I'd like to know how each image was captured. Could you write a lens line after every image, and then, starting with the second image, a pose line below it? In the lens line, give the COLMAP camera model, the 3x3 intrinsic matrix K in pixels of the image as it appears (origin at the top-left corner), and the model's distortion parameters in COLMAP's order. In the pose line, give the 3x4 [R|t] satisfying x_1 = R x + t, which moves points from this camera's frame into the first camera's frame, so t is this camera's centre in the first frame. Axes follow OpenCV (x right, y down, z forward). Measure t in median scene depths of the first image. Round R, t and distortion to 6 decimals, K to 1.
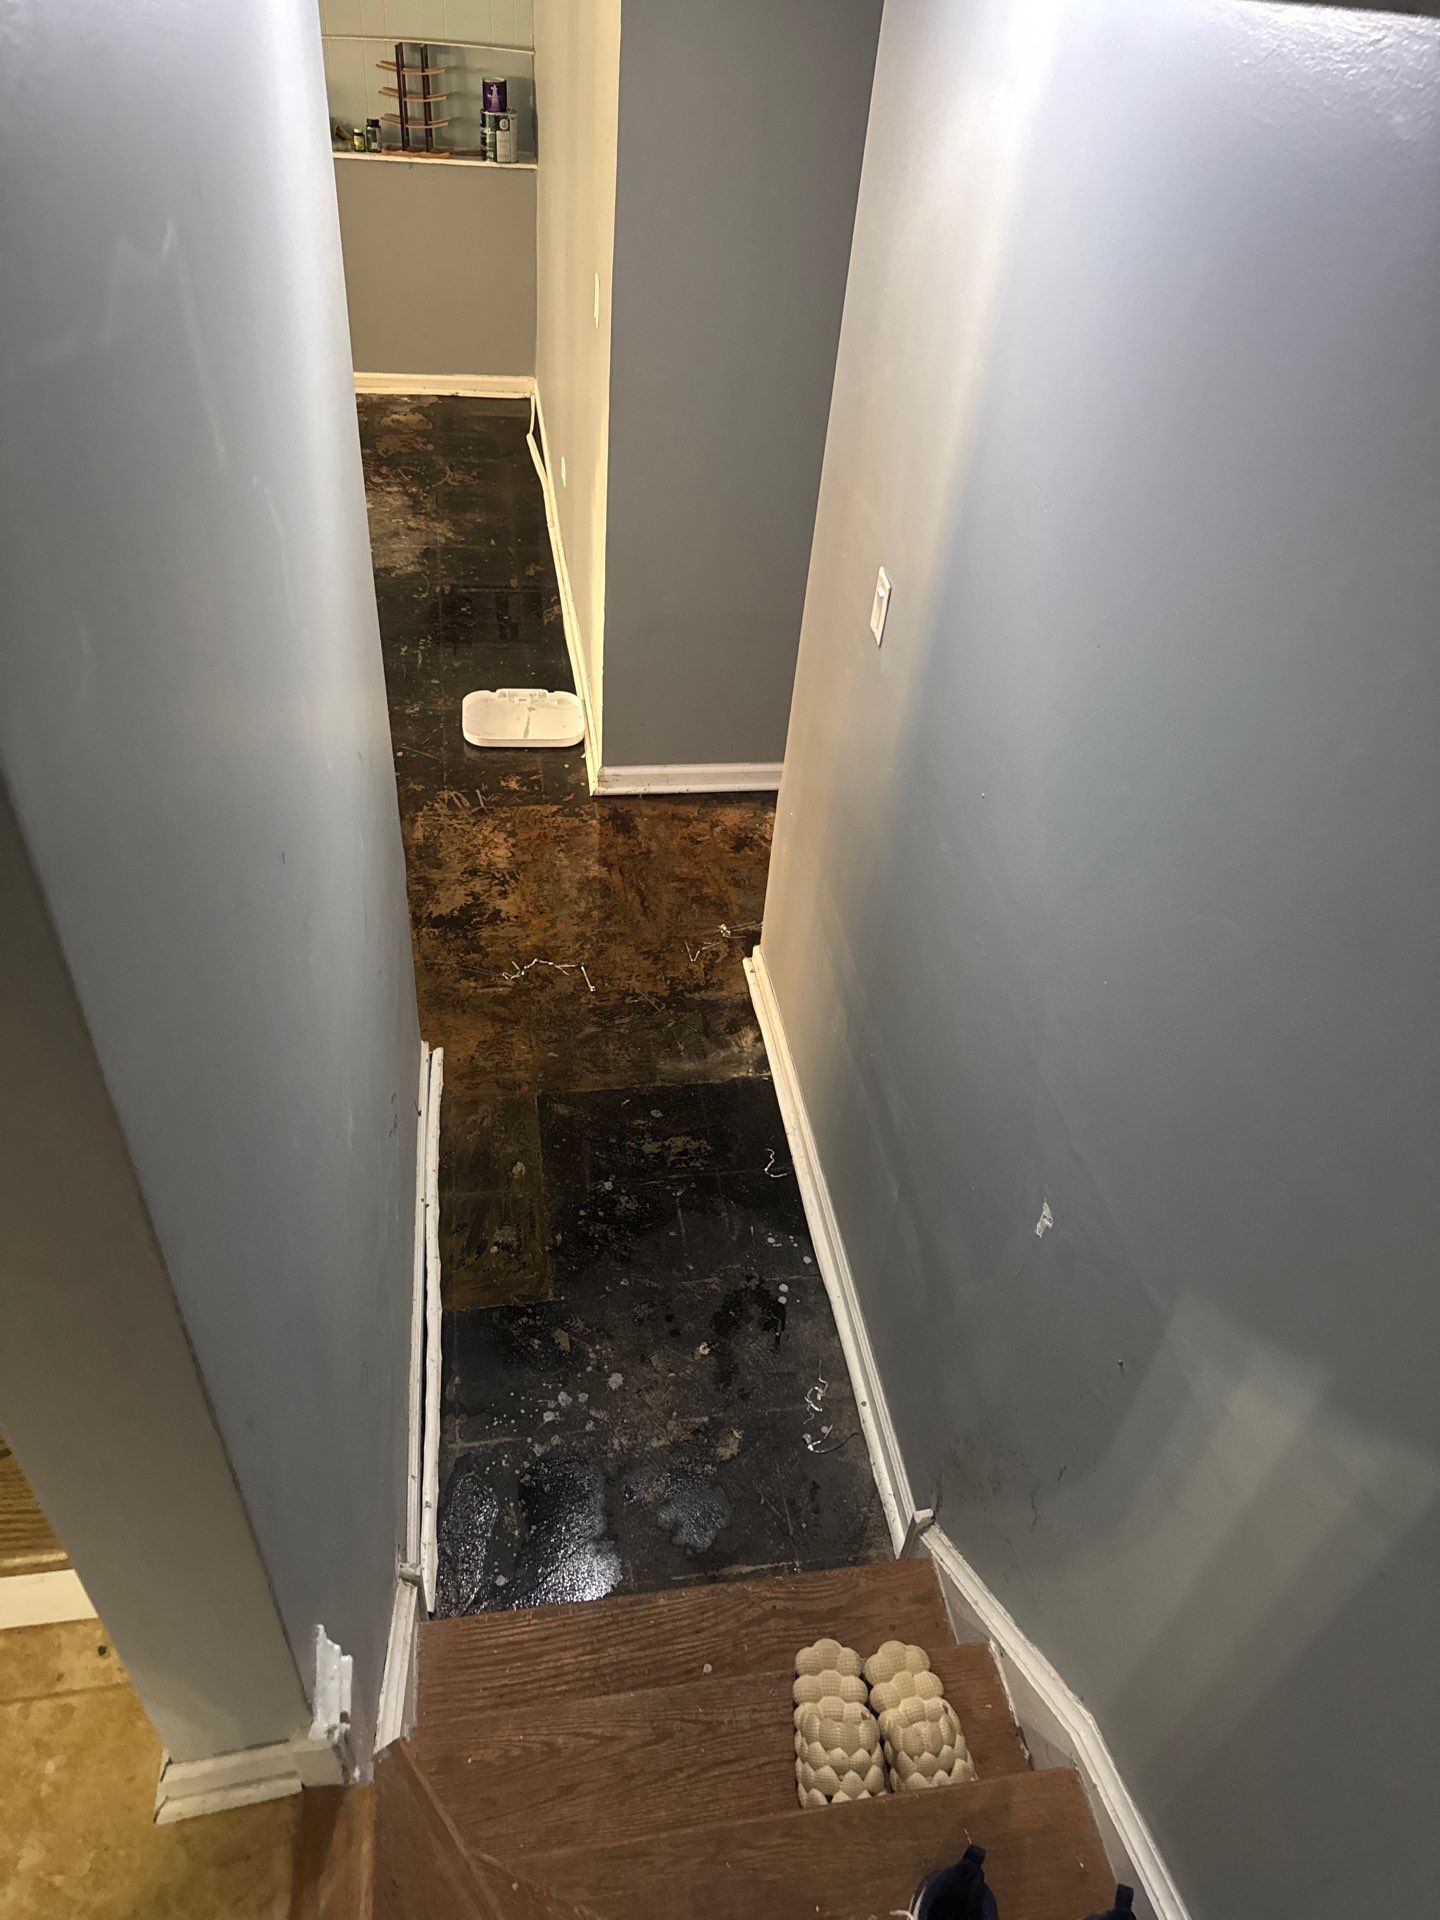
lens RADIAL K [[1334.3, 0, 720.0], [0, 1334.3, 960.0], [0, 0, 1]] dist [0.171917, -0.271615]
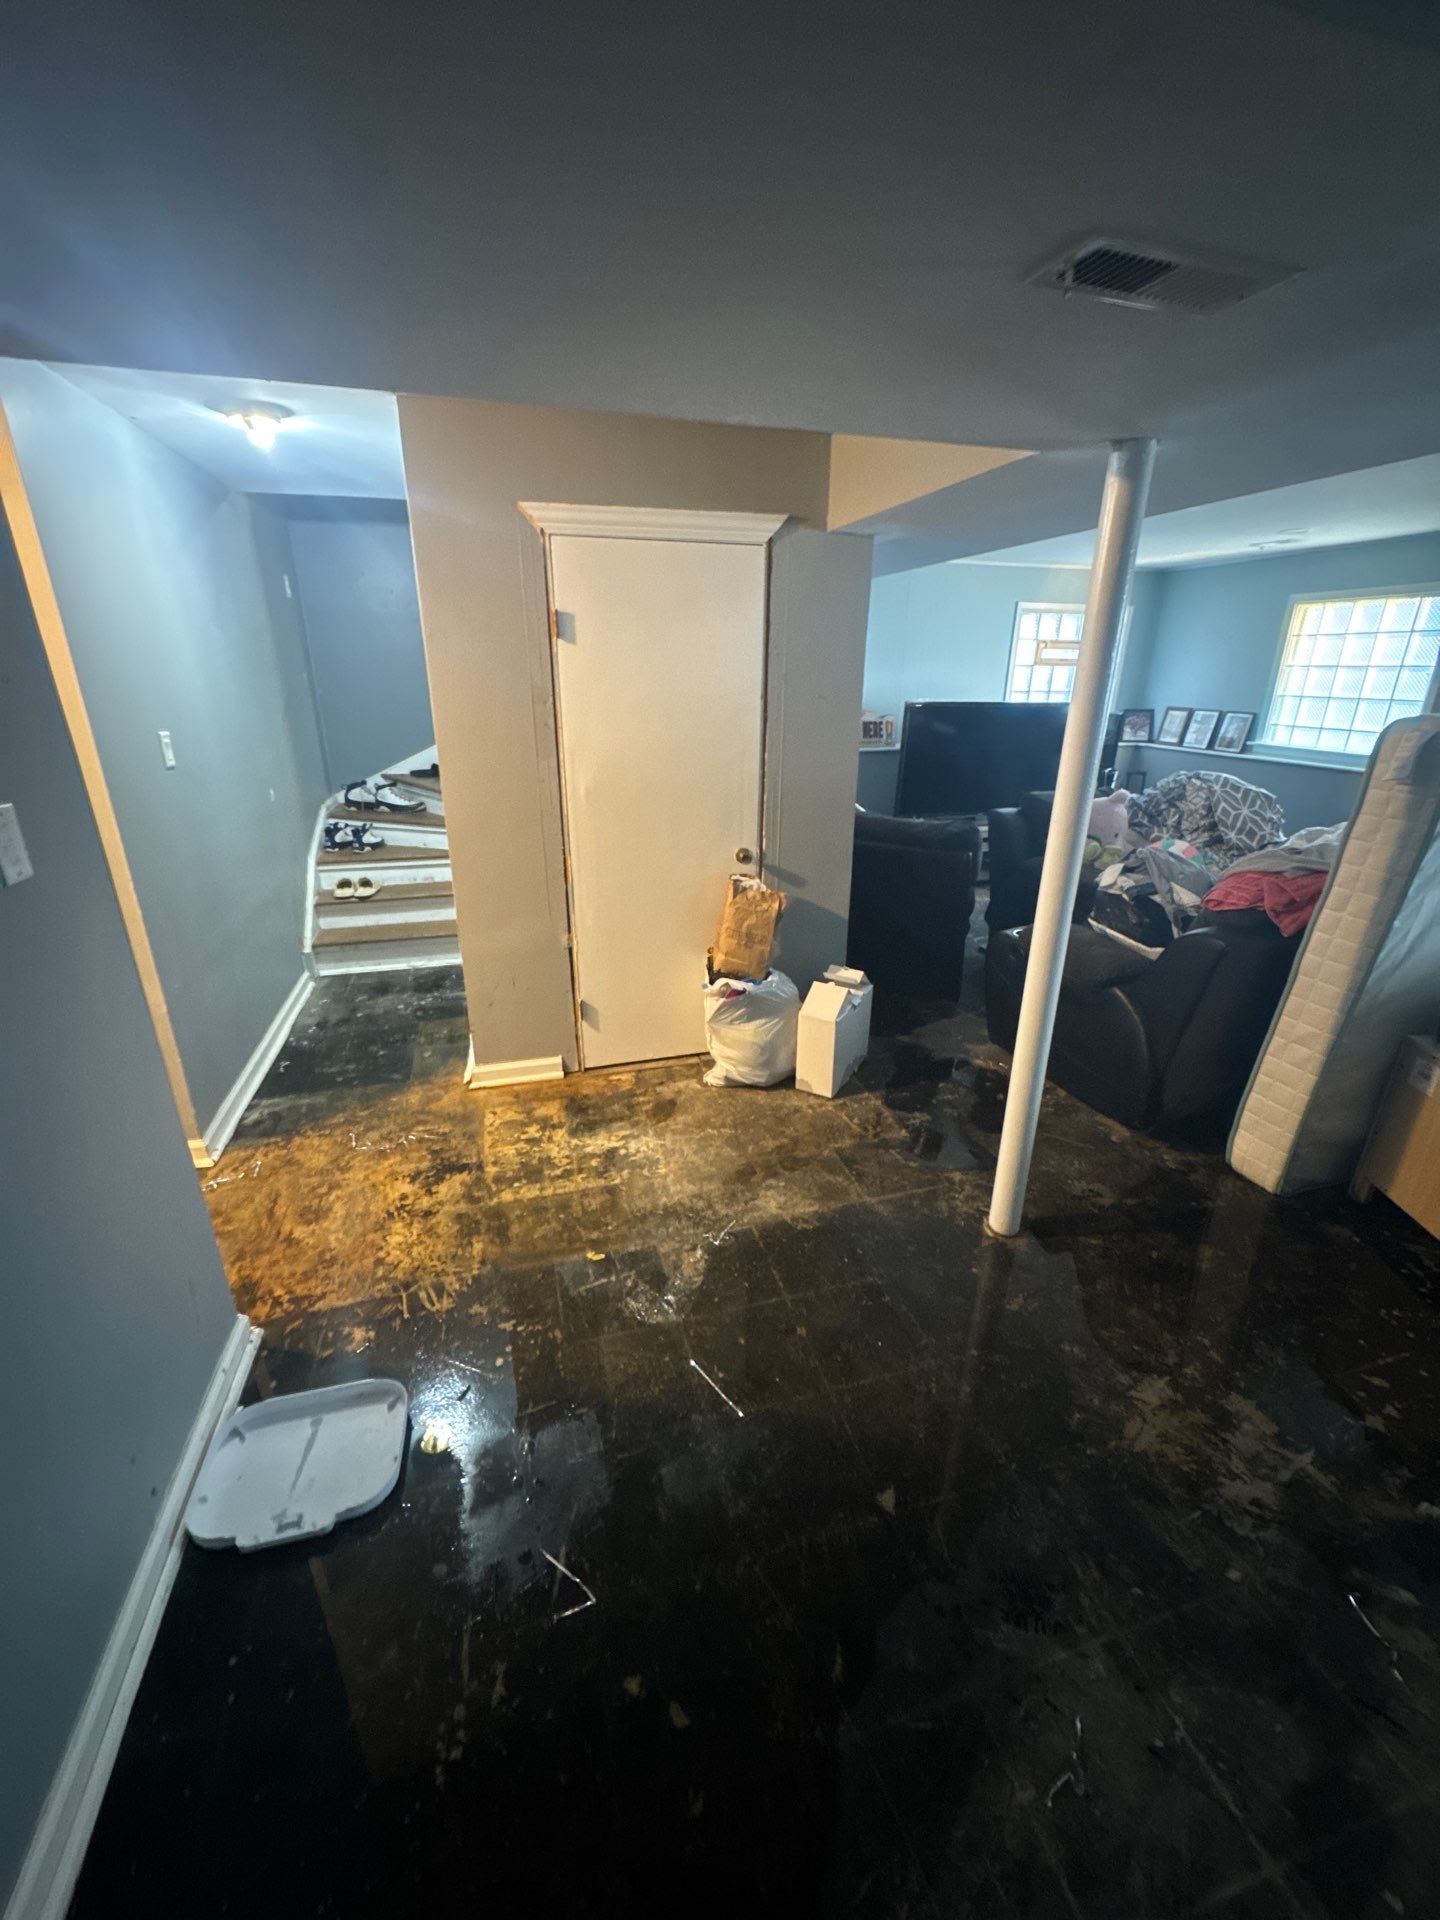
lens RADIAL K [[763.5, 0, 719.3], [0, 763.5, 957.0], [0, 0, 1]] dist [-0.002221, 0.000202]
pose [[-0.990093, -0.038244, -0.135104, -0.333745], [-0.137064, 0.472099, 0.870825, -0.749142], [0.030479, 0.880715, -0.472664, 1.142649]]
